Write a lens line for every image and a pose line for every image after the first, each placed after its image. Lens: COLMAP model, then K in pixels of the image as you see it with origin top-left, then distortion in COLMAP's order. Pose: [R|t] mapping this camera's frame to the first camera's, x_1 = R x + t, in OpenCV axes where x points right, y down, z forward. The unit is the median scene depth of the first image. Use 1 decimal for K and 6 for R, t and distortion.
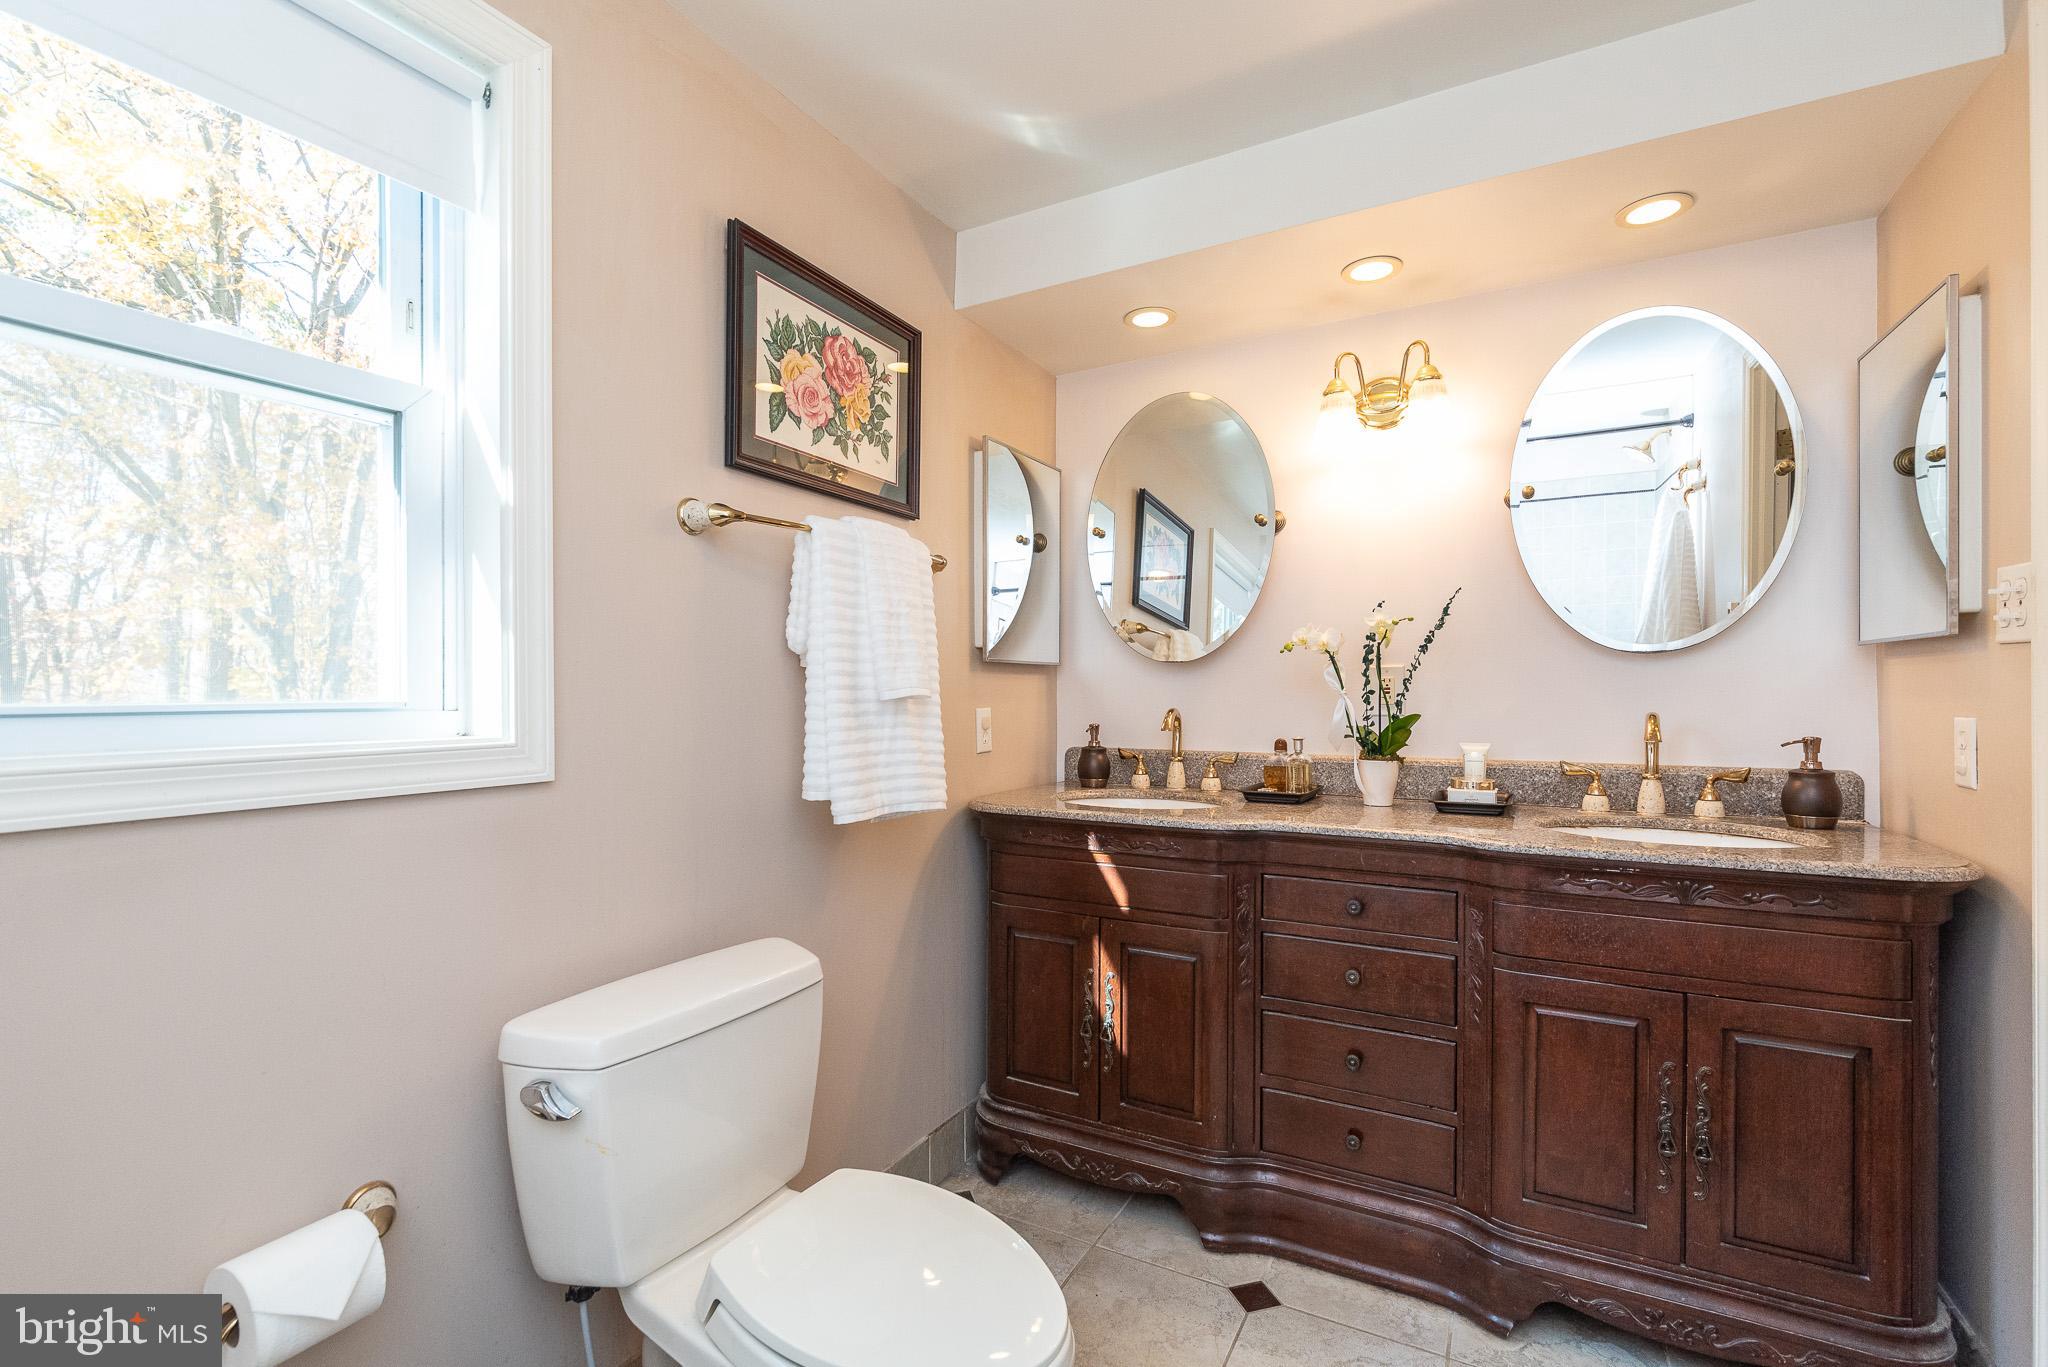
lens RADIAL K [[931.3, 0, 1017.1], [0, 931.3, 696.3], [0, 0, 1]] dist [-0.003693, 0.000418]
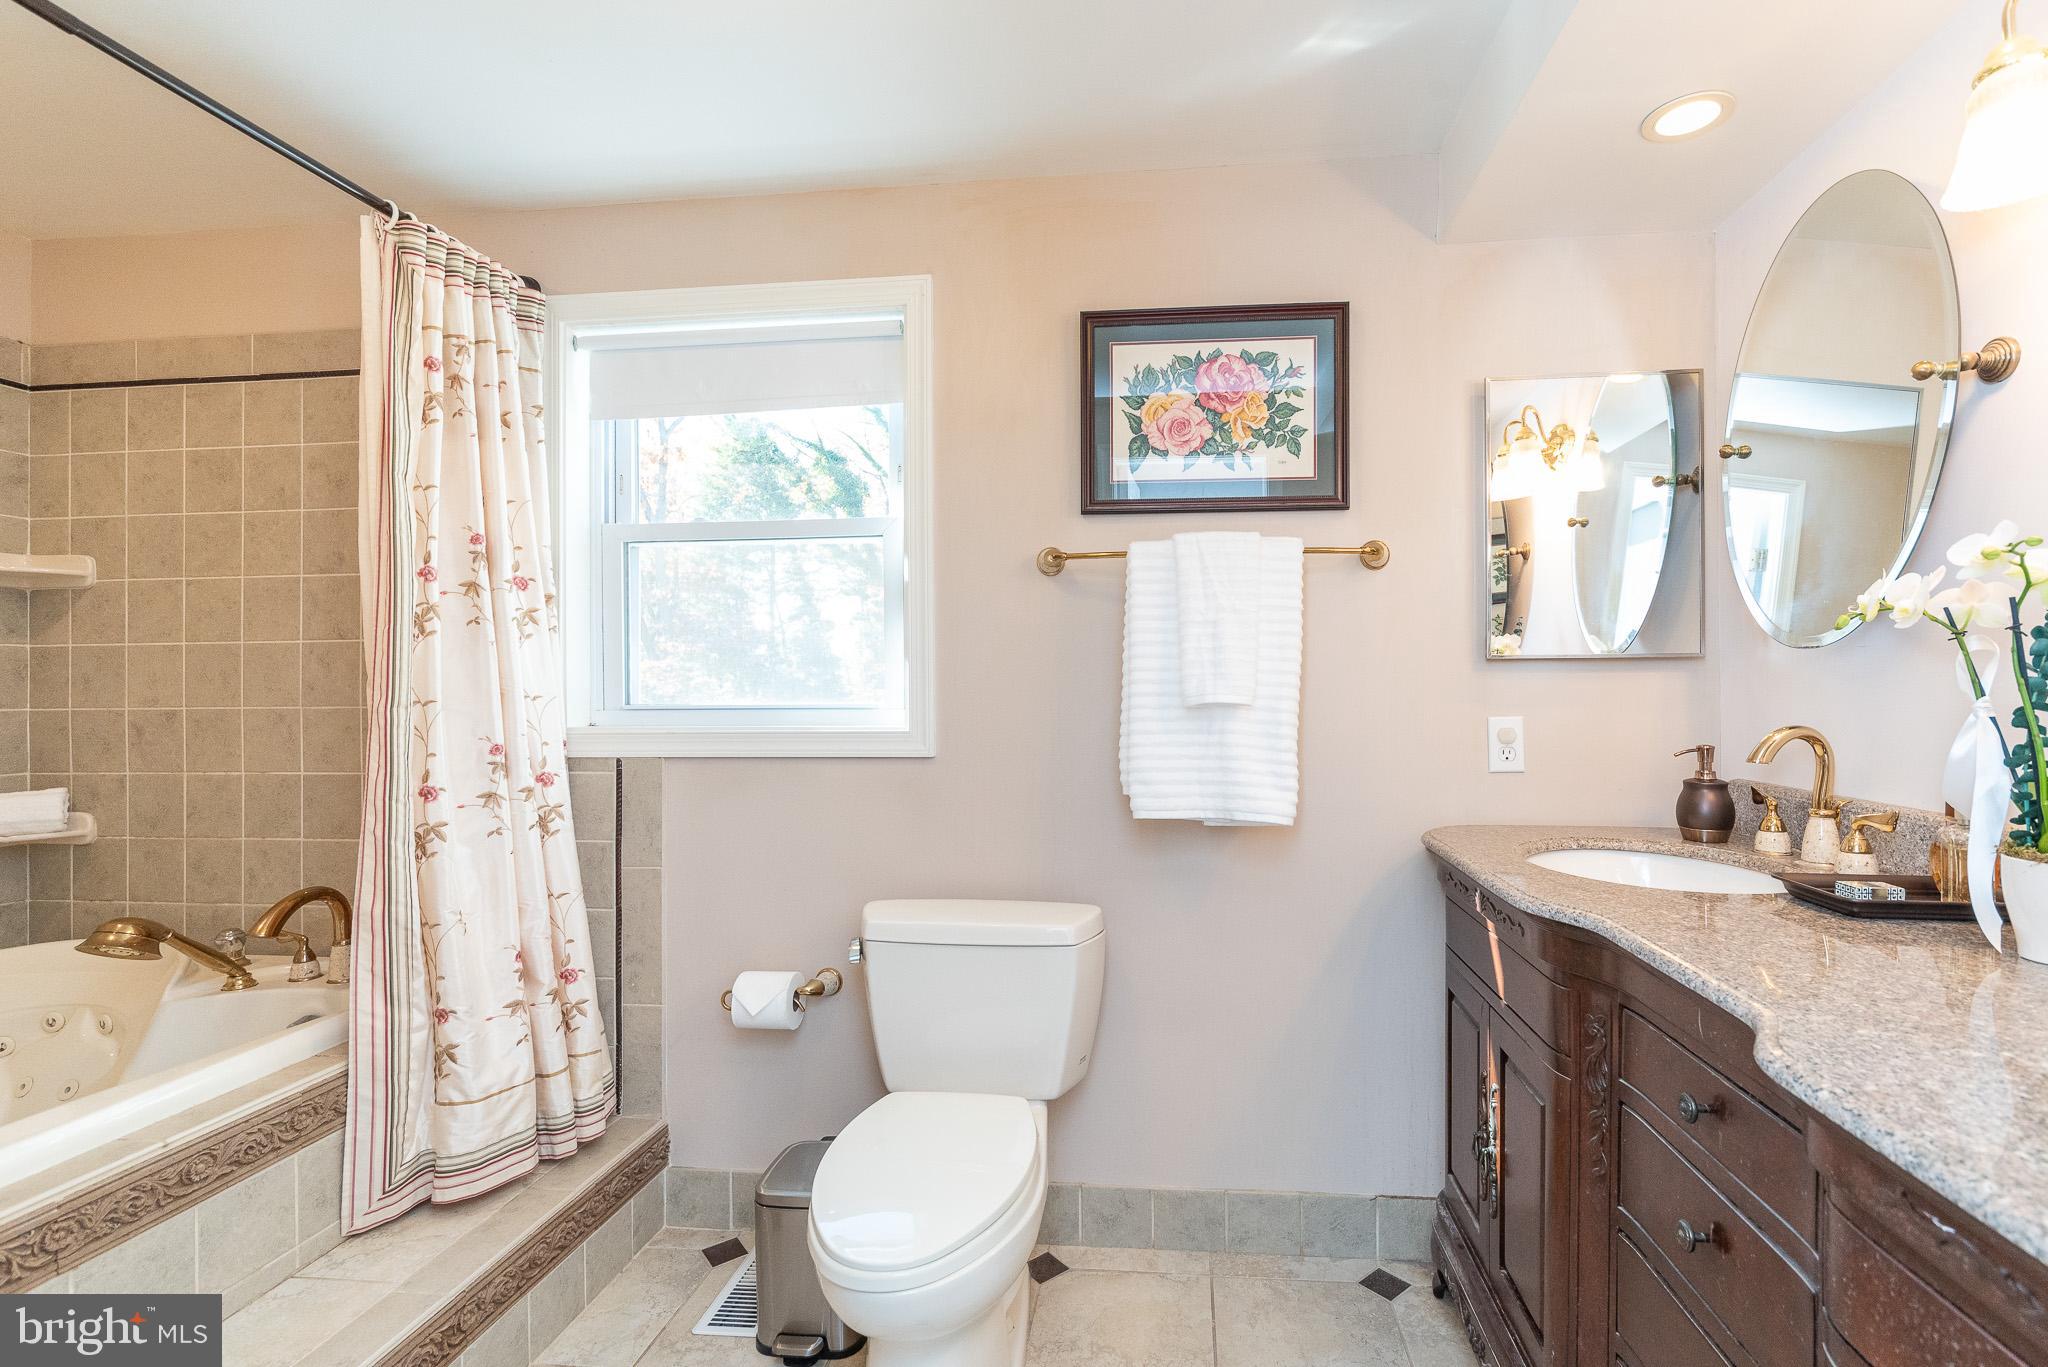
lens RADIAL K [[931.3, 0, 1077.4], [0, 931.3, 686.0], [0, 0, 1]] dist [-0.003693, 0.000418]
pose [[0.381708, -0.009207, -0.924237, 0.708544], [0.001099, 0.999954, -0.009507, -0.008142], [0.924282, 0.002613, 0.381701, 0.455328]]
